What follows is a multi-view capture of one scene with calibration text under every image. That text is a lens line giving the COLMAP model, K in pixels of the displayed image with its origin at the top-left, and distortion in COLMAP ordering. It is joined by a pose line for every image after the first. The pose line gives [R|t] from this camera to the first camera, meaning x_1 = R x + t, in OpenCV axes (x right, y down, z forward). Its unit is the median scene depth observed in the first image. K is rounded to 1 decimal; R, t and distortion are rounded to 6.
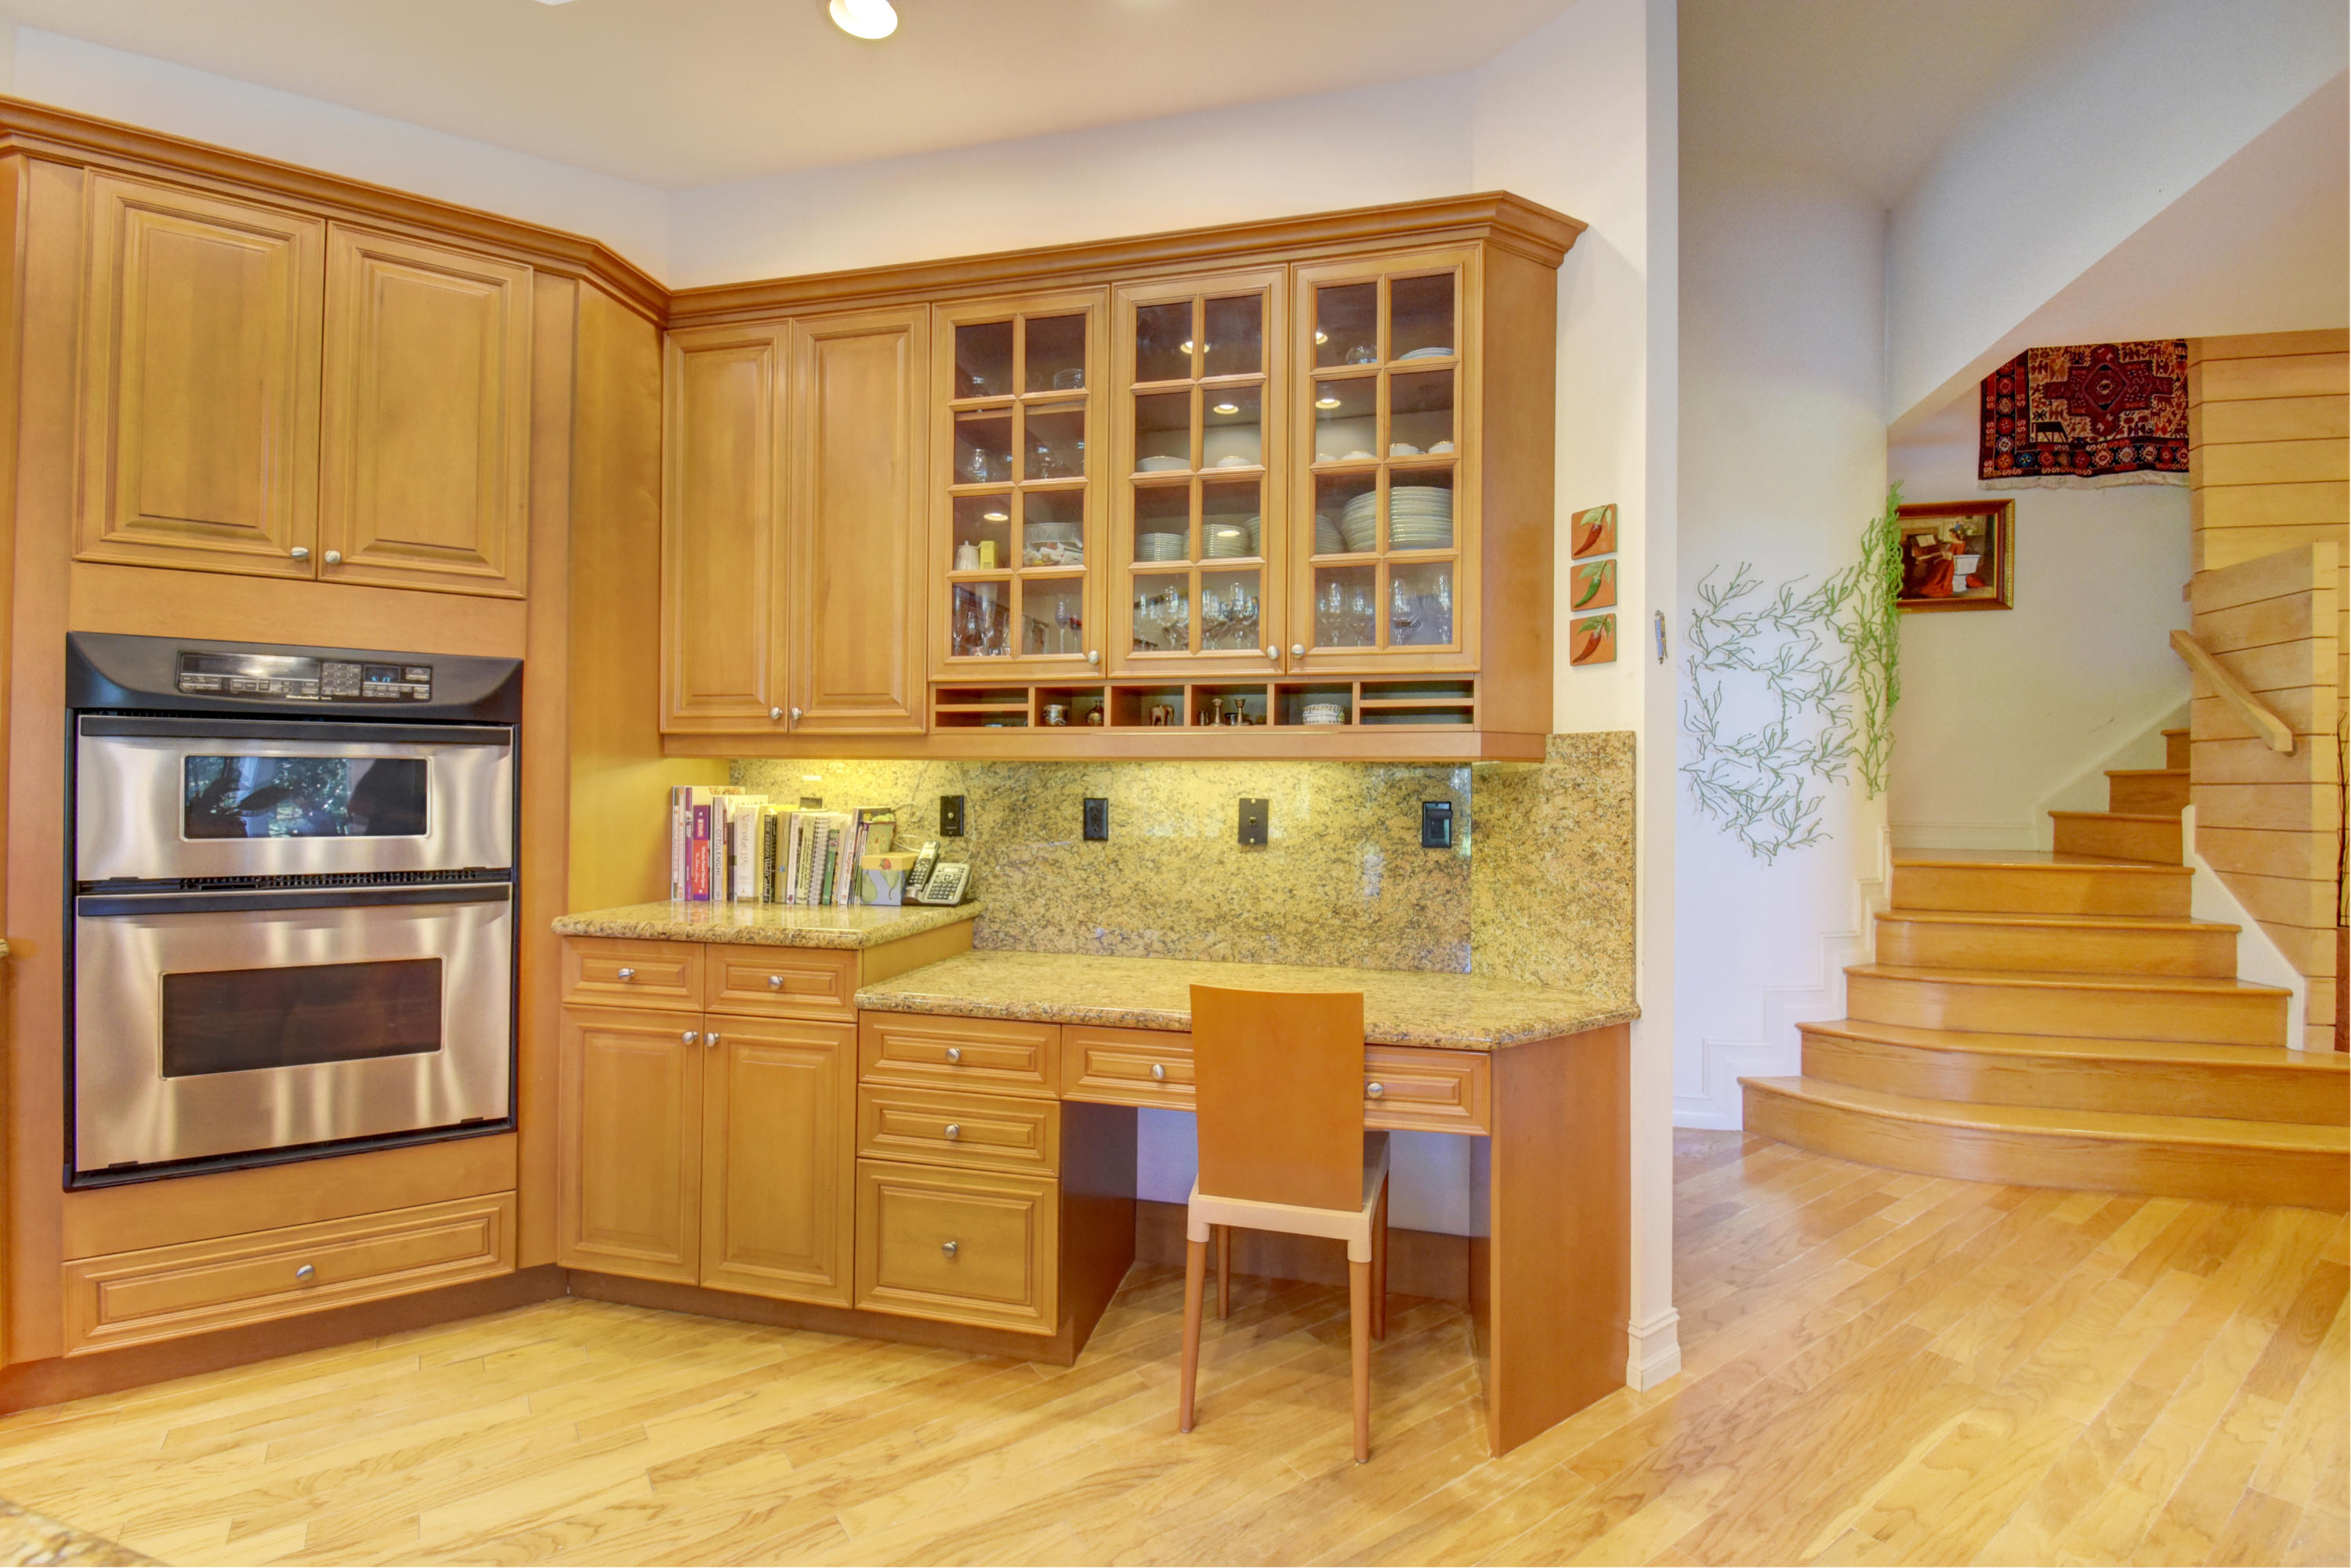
lens RADIAL K [[1032.6, 0, 1164.0], [0, 1032.6, 780.1], [0, 0, 1]] dist [-0.002088, -0.004257]
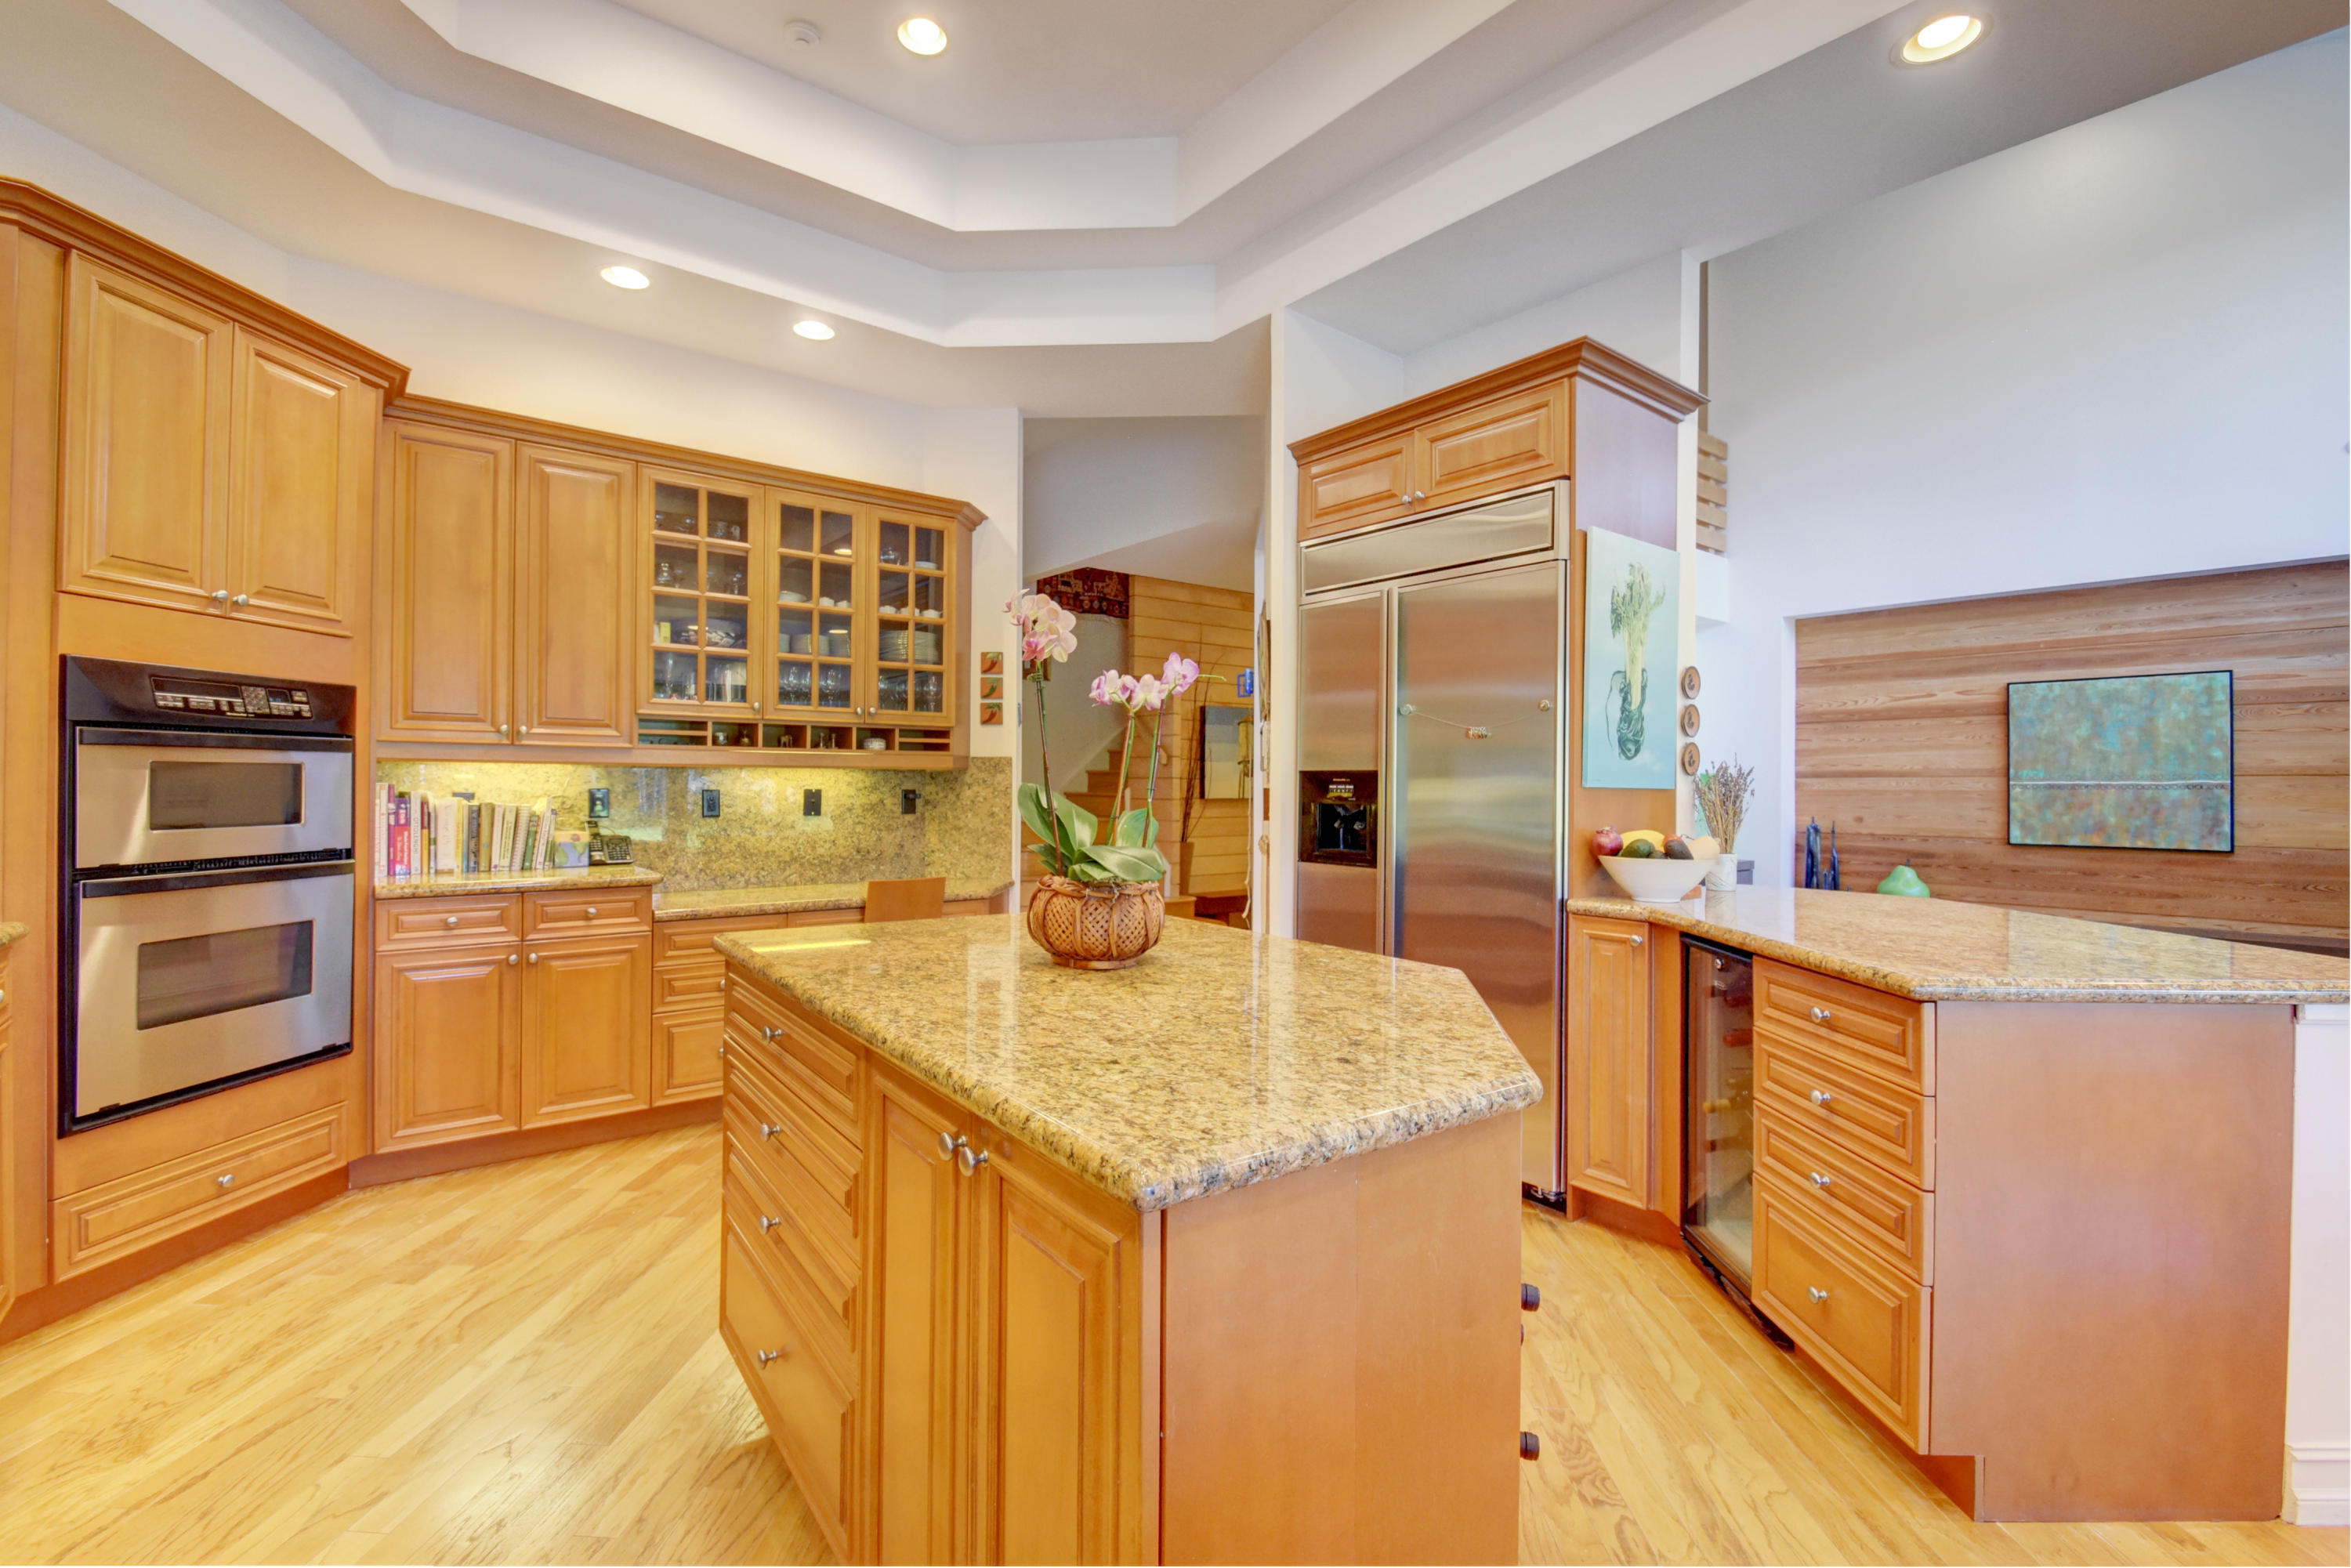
lens RADIAL K [[1032.6, 0, 1165.7], [0, 1032.6, 792.7], [0, 0, 1]] dist [-0.002088, -0.004257]
pose [[0.614863, -0.012024, 0.788542, -1.010077], [-0.006078, 0.999782, 0.019984, -0.015794], [-0.788611, -0.017080, 0.614656, -0.579531]]
